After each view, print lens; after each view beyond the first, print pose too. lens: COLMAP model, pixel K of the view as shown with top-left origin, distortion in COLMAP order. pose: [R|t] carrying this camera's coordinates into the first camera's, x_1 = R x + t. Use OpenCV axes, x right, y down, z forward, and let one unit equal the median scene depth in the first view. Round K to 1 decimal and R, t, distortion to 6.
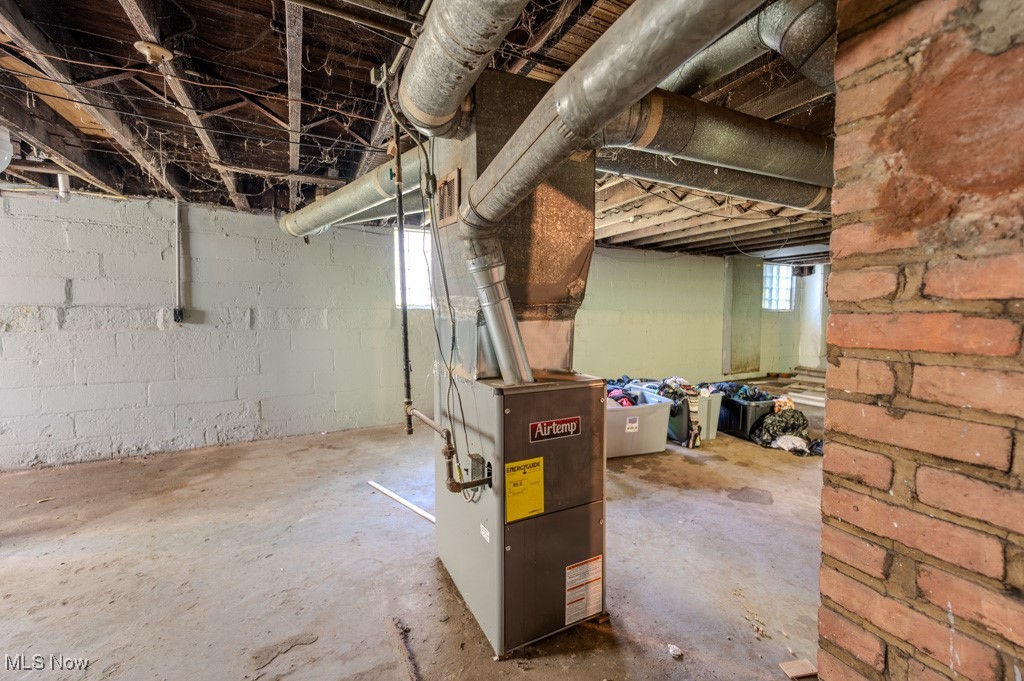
lens RADIAL K [[427.1, 0, 512.0], [0, 427.1, 340.5], [0, 0, 1]] dist [0.000848, 0.000062]
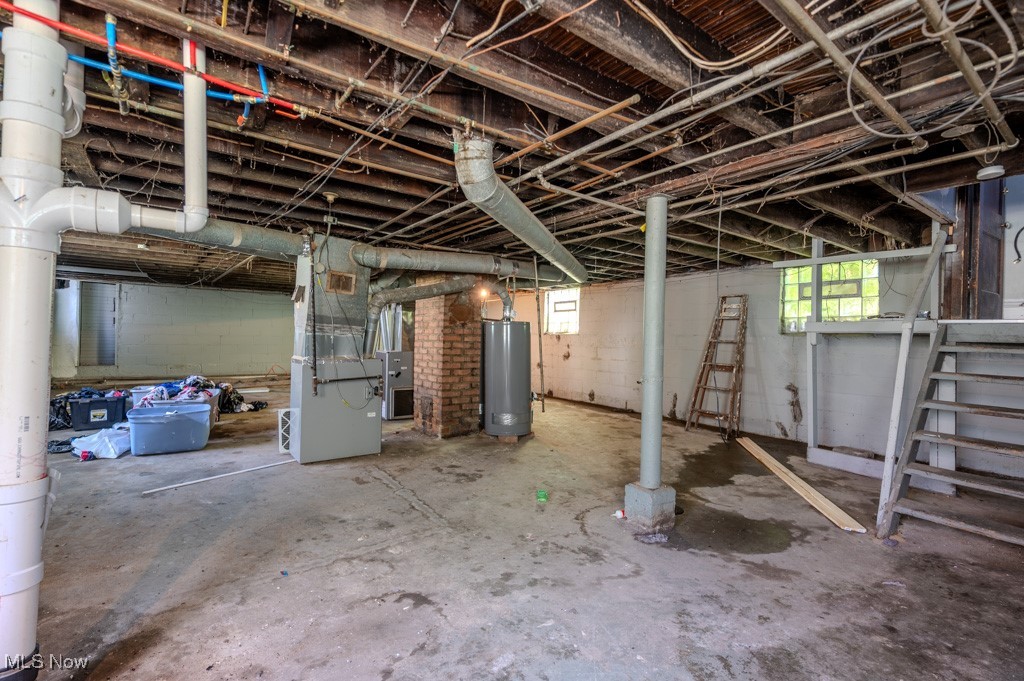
lens RADIAL K [[452.7, 0, 512.0], [0, 452.7, 340.5], [0, 0, 1]] dist [0.001294, -0.000092]
pose [[-0.158359, -0.017462, 0.987227, -1.289857], [0.038262, 0.998984, 0.023807, -0.023516], [-0.986640, 0.041543, -0.157530, 0.231772]]
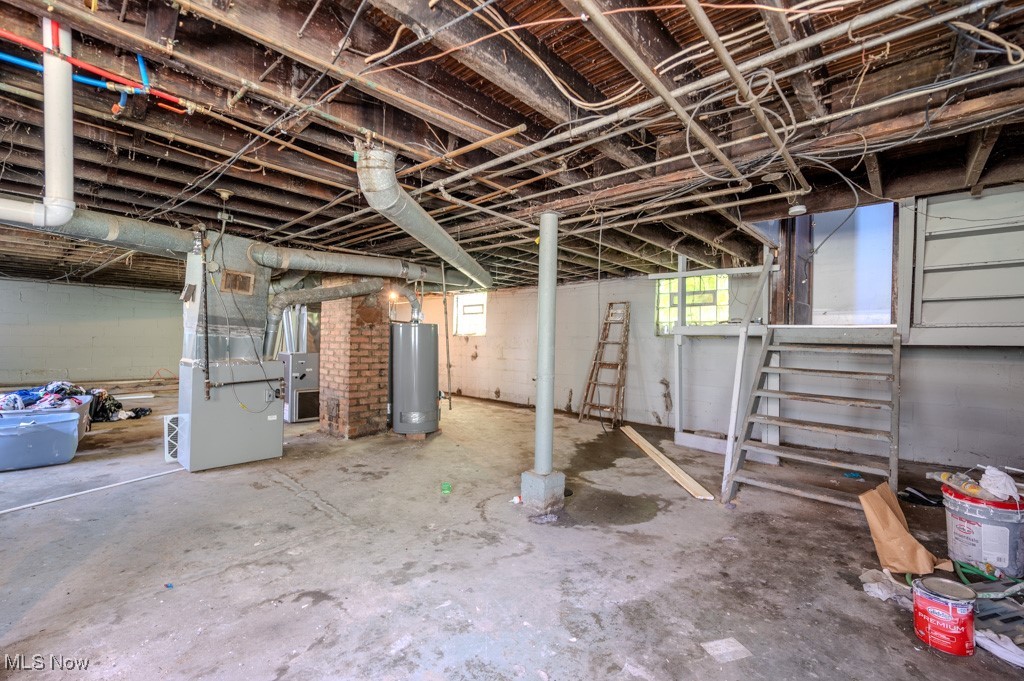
lens RADIAL K [[431.2, 0, 512.0], [0, 431.2, 340.5], [0, 0, 1]] dist [-0.001930, 0.000474]
pose [[-0.350957, -0.014957, 0.936272, -1.312217], [0.033989, 0.999010, 0.028700, -0.024236], [-0.935775, 0.041895, -0.350101, 0.219475]]
